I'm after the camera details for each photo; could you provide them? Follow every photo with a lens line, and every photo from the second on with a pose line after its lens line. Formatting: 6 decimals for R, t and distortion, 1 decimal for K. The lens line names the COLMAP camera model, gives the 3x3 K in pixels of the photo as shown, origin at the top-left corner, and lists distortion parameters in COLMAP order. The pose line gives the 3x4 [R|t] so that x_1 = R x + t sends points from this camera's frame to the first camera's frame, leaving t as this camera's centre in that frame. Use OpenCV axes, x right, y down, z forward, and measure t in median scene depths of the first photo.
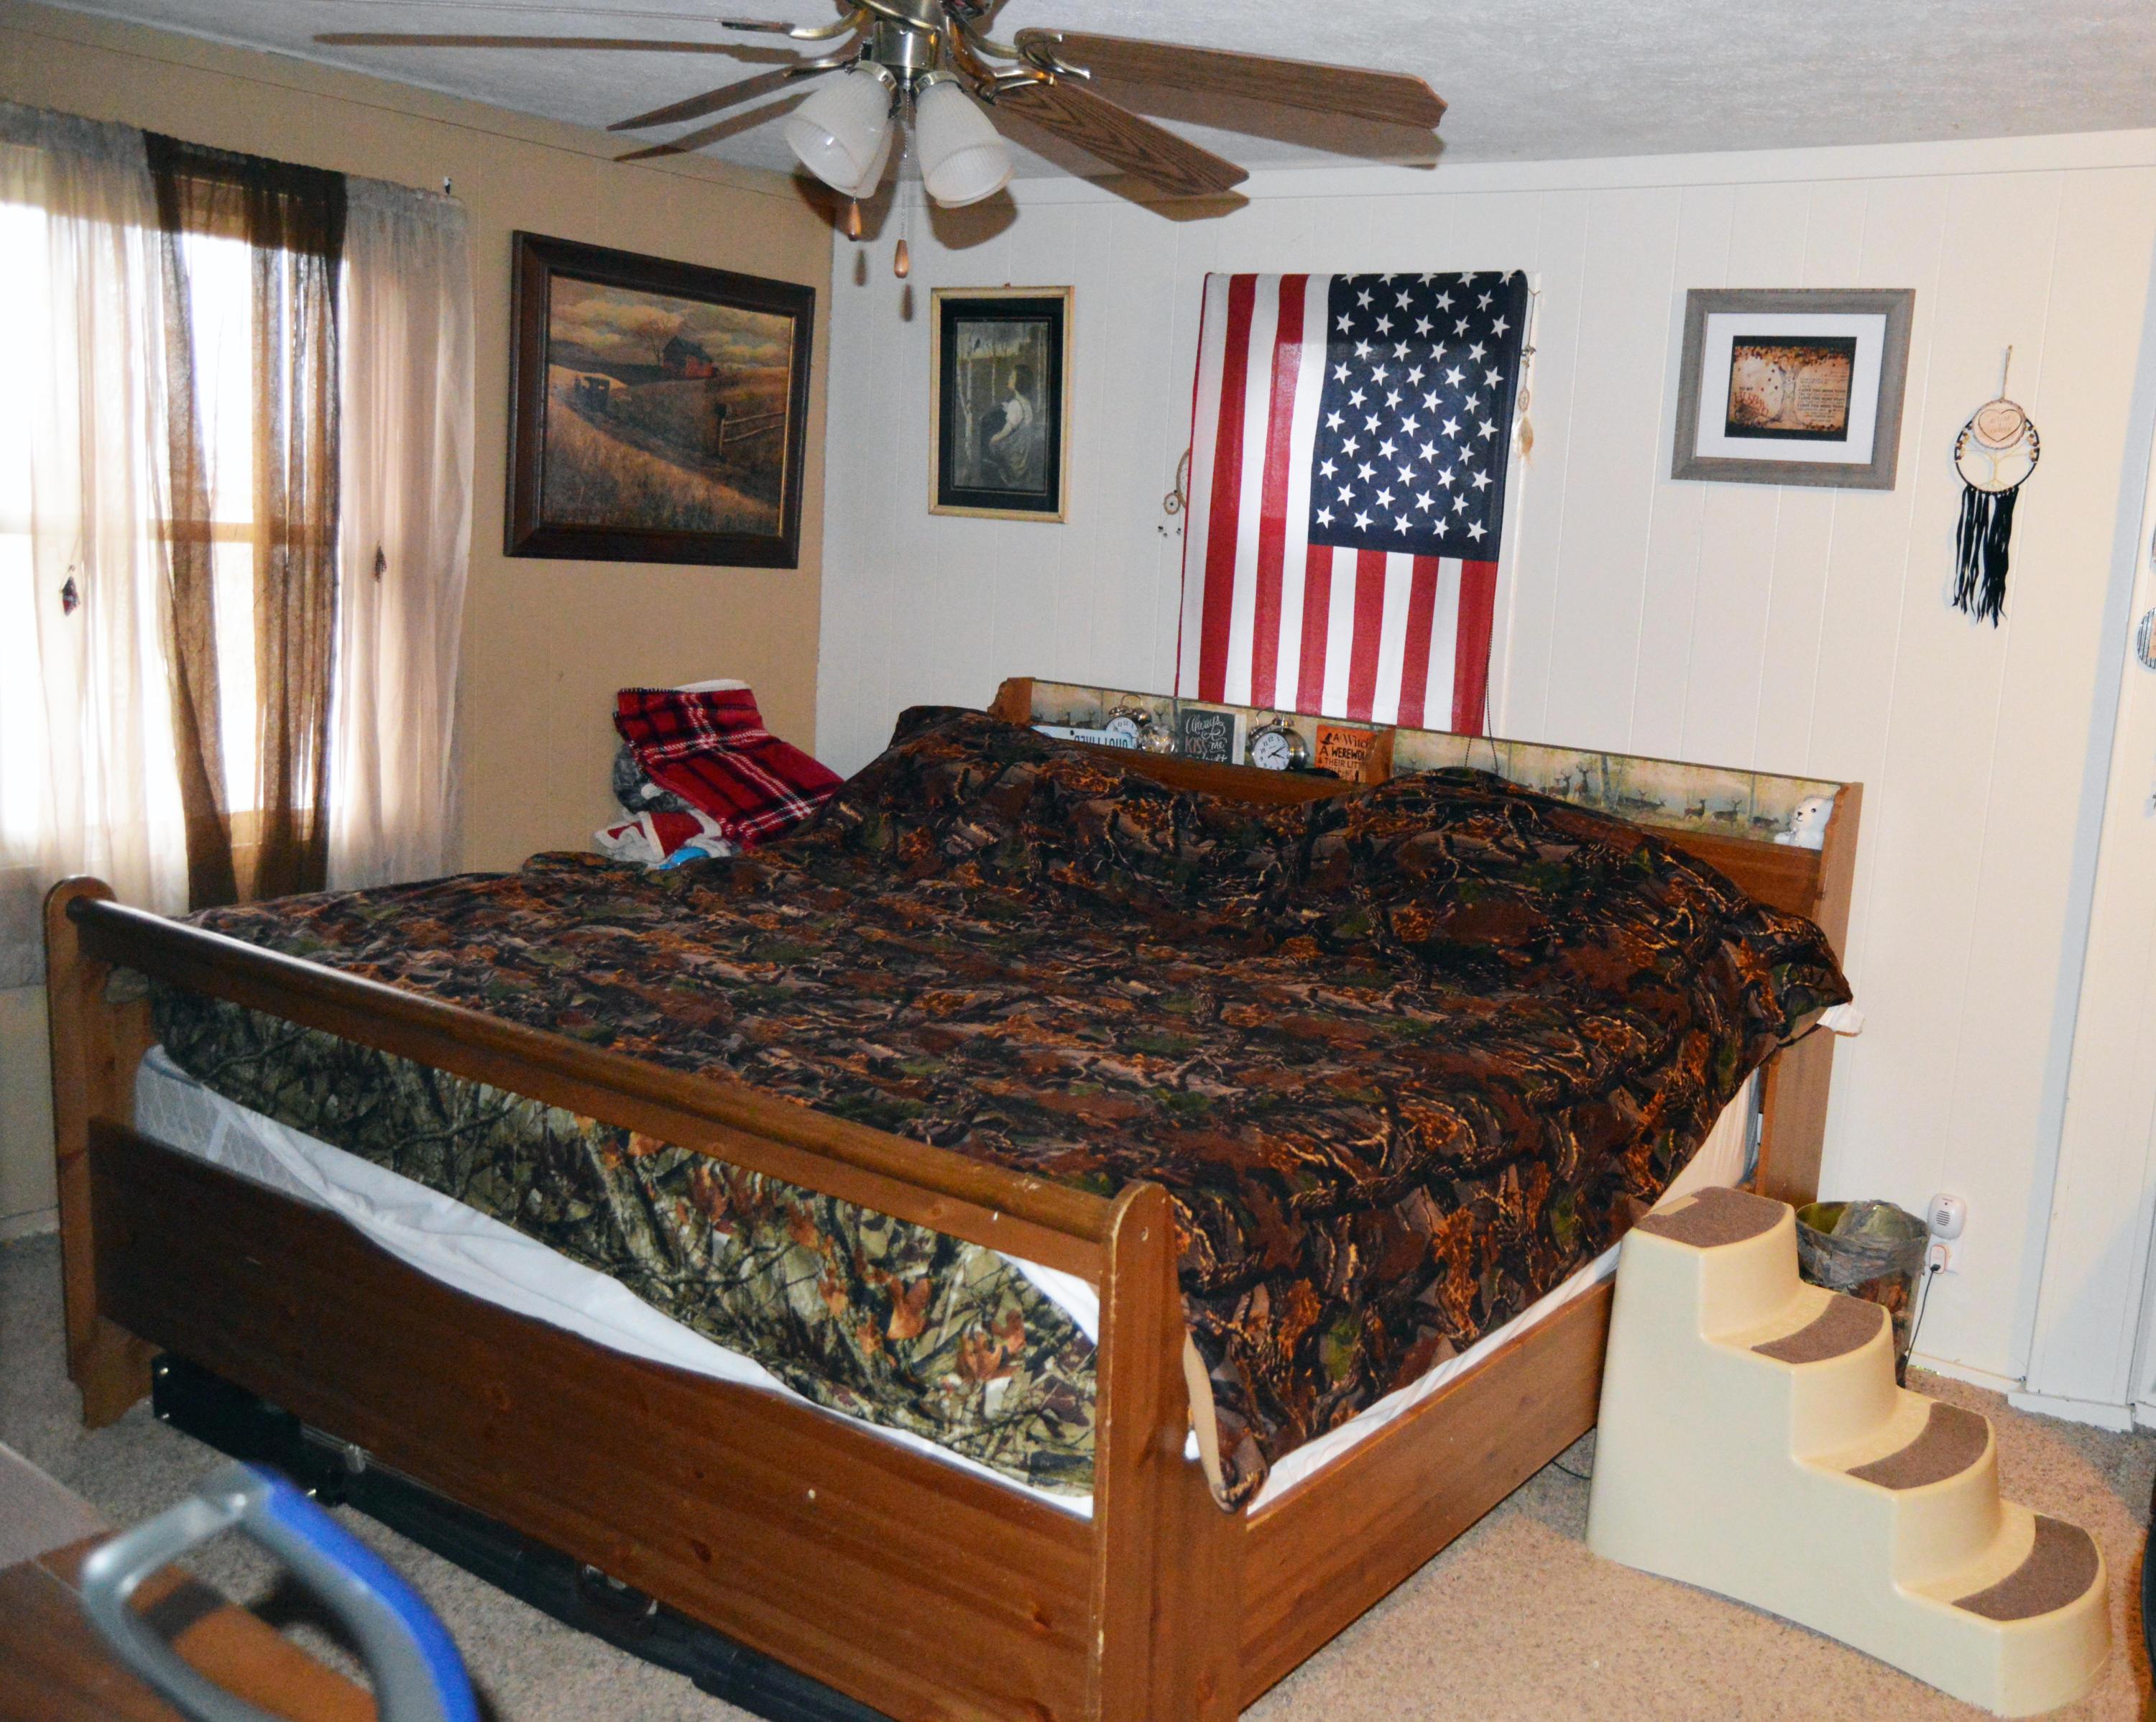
lens RADIAL K [[2150.8, 0, 1078.0], [0, 2150.8, 861.0], [0, 0, 1]] dist [-0.013155, -0.012167]
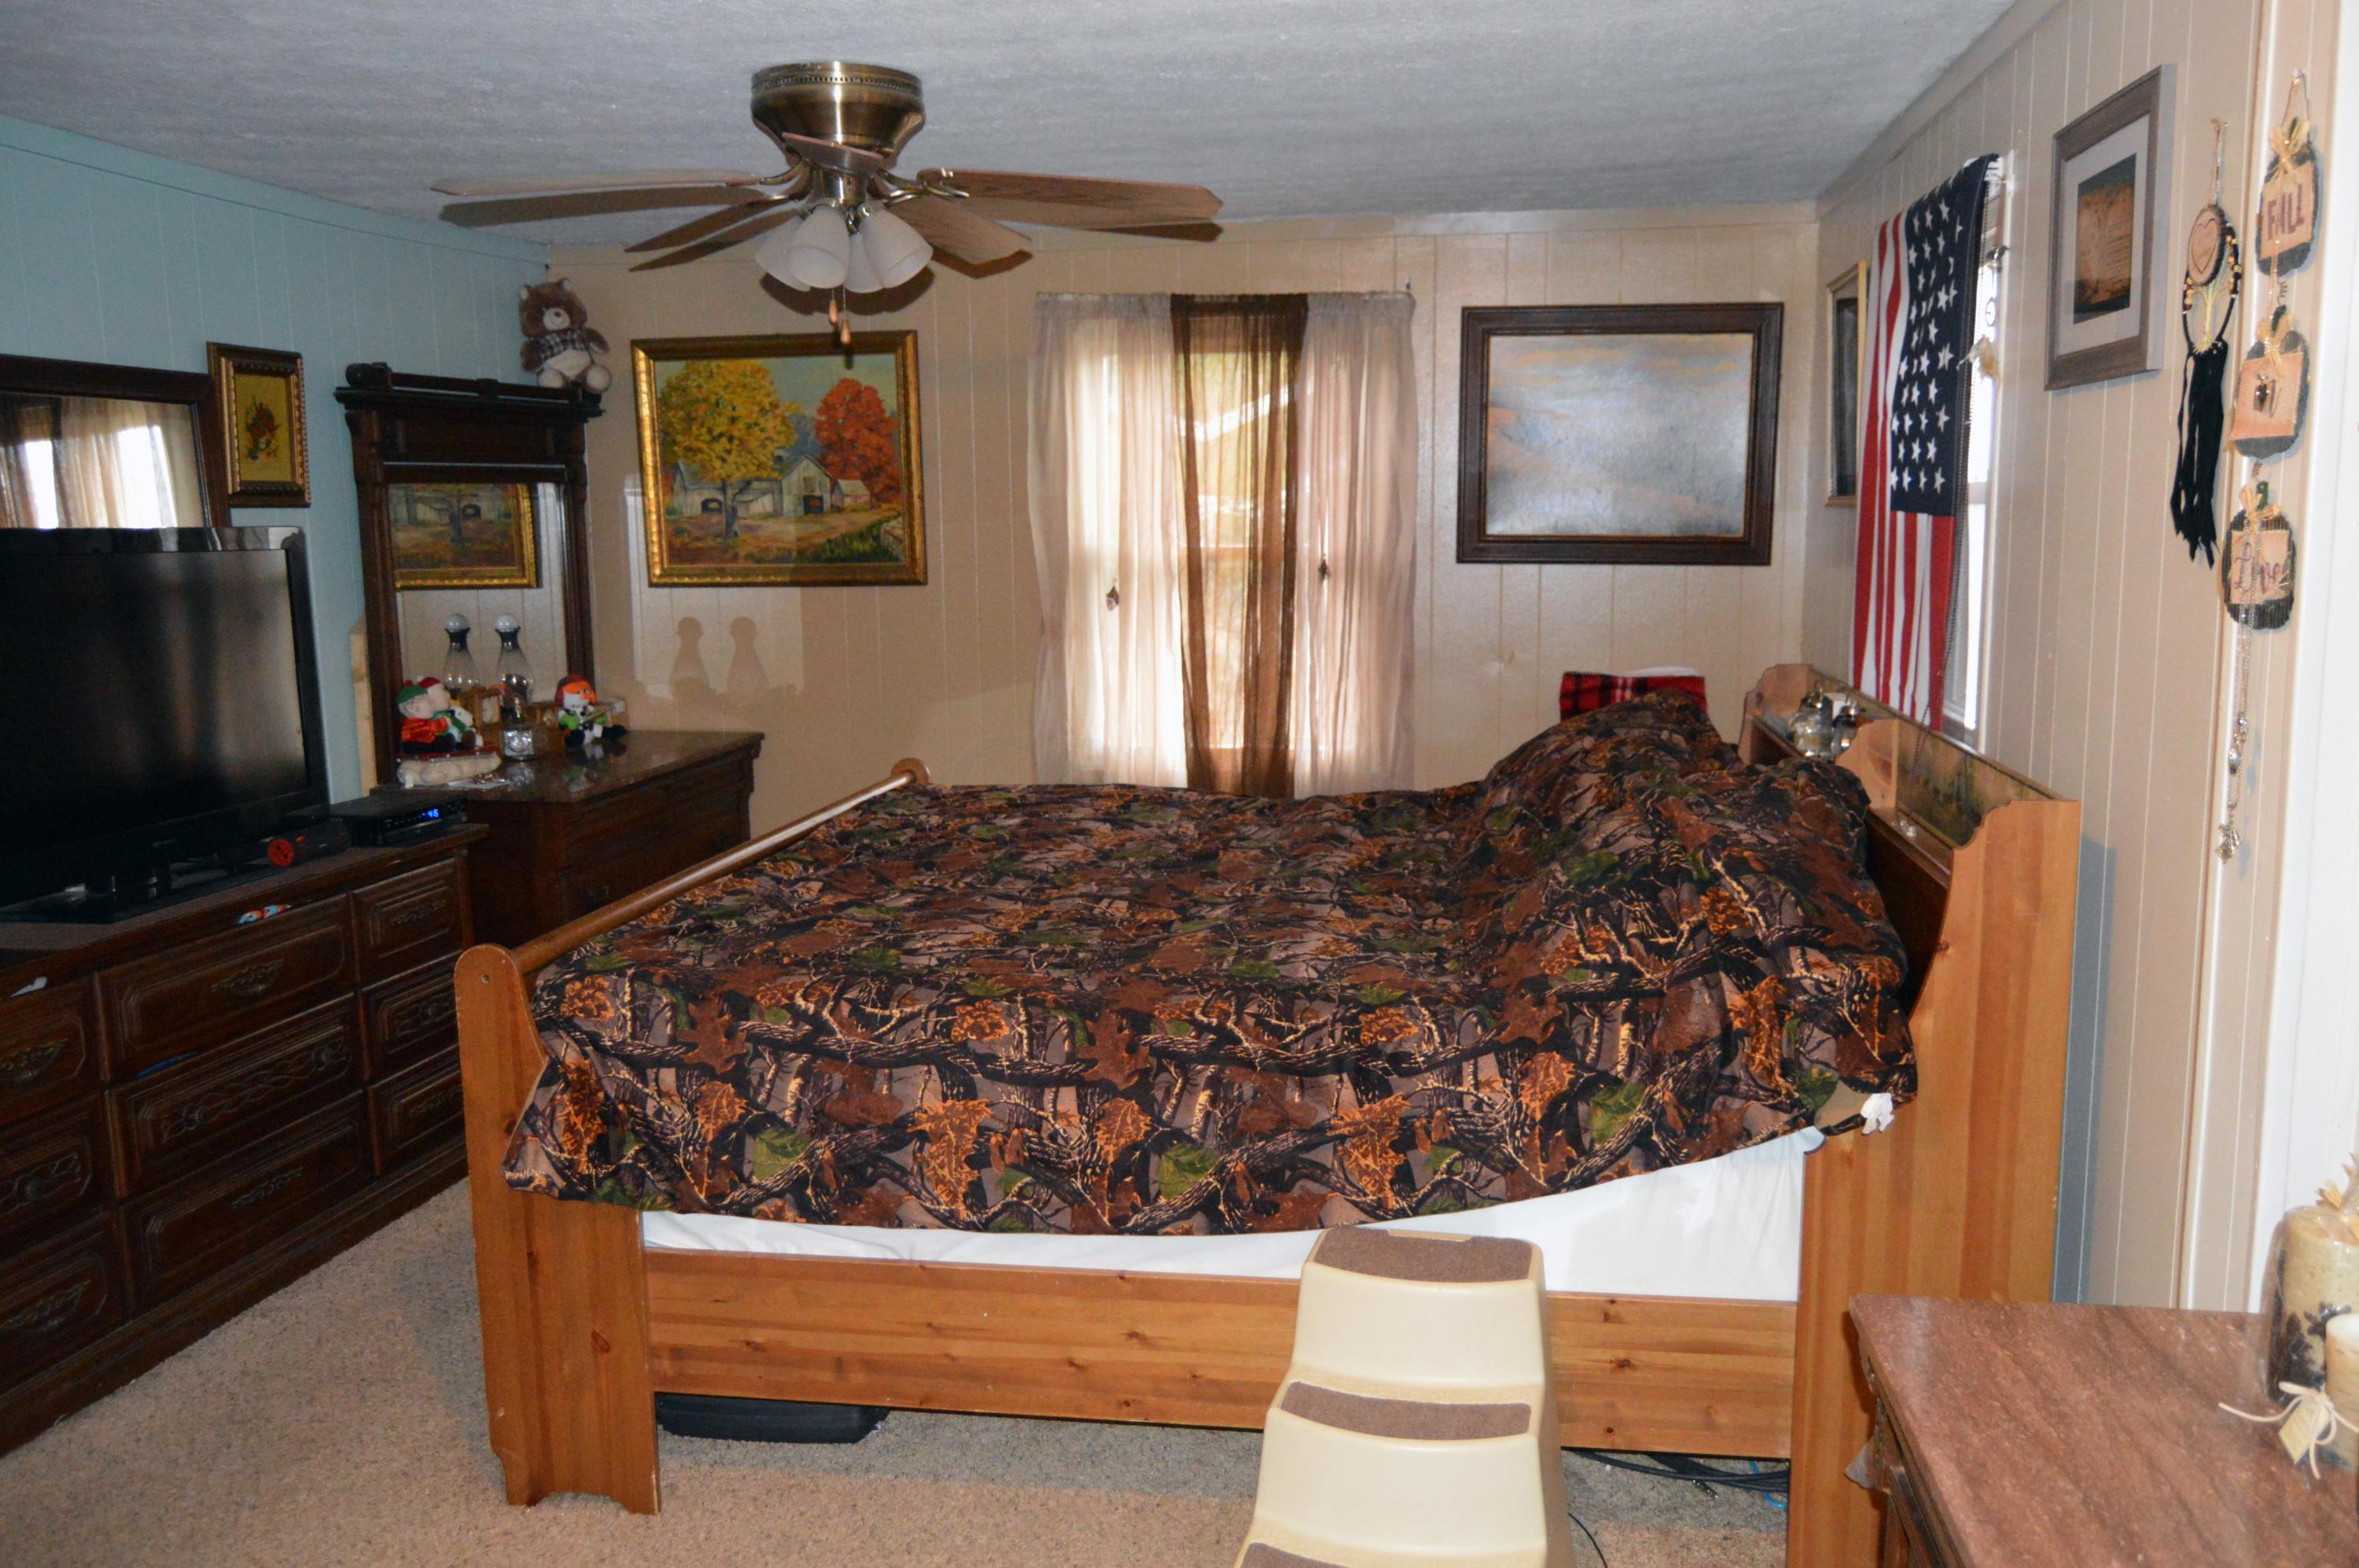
lens RADIAL K [[1809.7, 0, 1179.5], [0, 1809.7, 784.0], [0, 0, 1]] dist [-0.011860, 0.003586]
pose [[0.413134, 0.066494, -0.908240, 0.727706], [-0.104295, 0.994223, 0.025348, -0.025867], [0.904679, 0.084253, 0.417682, 0.471651]]
